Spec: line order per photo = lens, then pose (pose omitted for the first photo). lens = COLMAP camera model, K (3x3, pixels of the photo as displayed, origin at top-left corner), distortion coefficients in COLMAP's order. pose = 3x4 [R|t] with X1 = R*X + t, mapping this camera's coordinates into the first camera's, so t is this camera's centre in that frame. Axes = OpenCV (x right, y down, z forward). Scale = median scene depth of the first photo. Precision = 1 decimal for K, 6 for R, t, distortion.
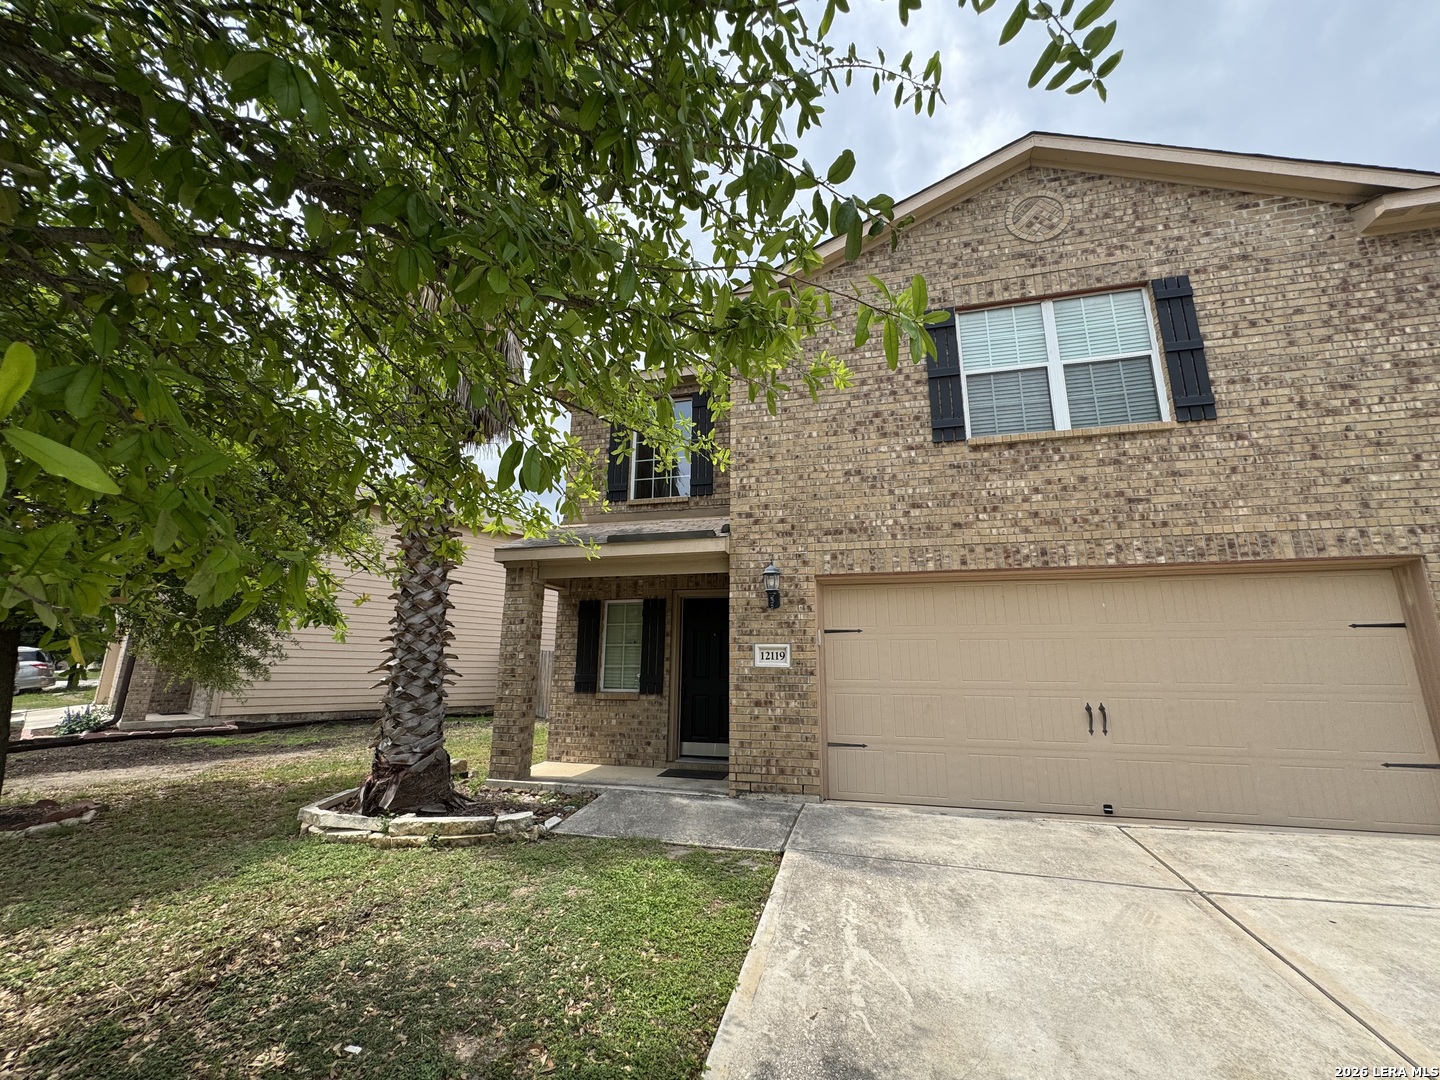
lens RADIAL K [[573.2, 0, 720.4], [0, 573.2, 541.8], [0, 0, 1]] dist [-0.001372, 0.000302]
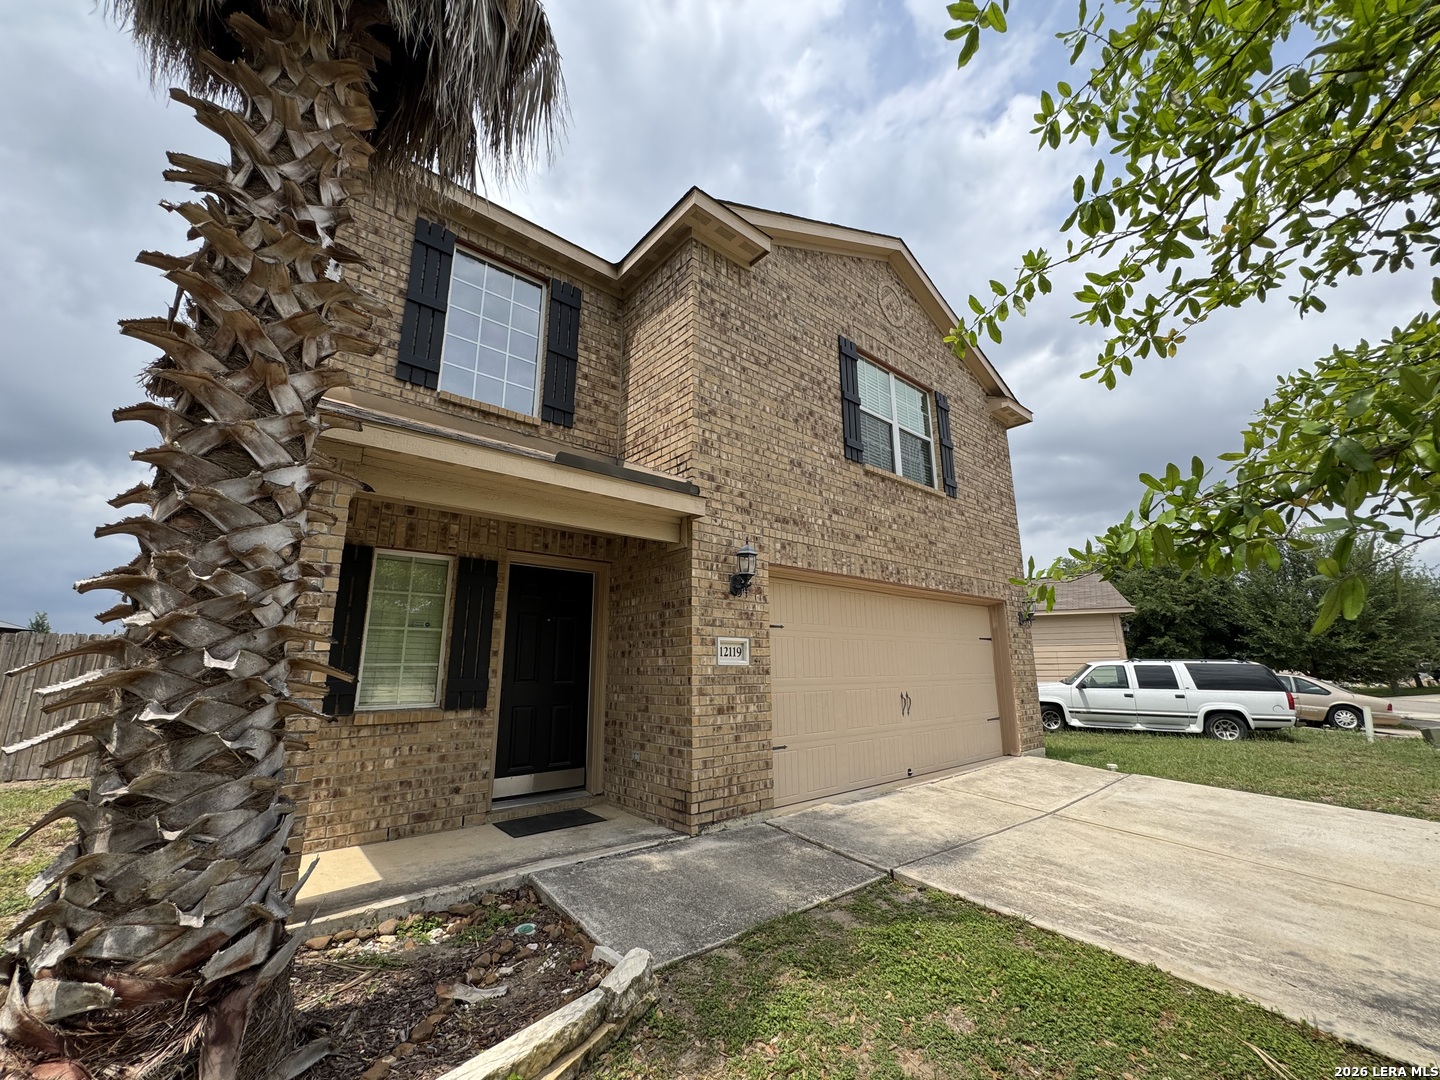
lens RADIAL K [[573.2, 0, 720.4], [0, 573.2, 541.8], [0, 0, 1]] dist [-0.001372, 0.000302]
pose [[0.578919, 0.164962, 0.798524, -0.629511], [-0.172247, 0.981962, -0.077980, 0.113167], [-0.796984, -0.092399, 0.596891, 0.547415]]
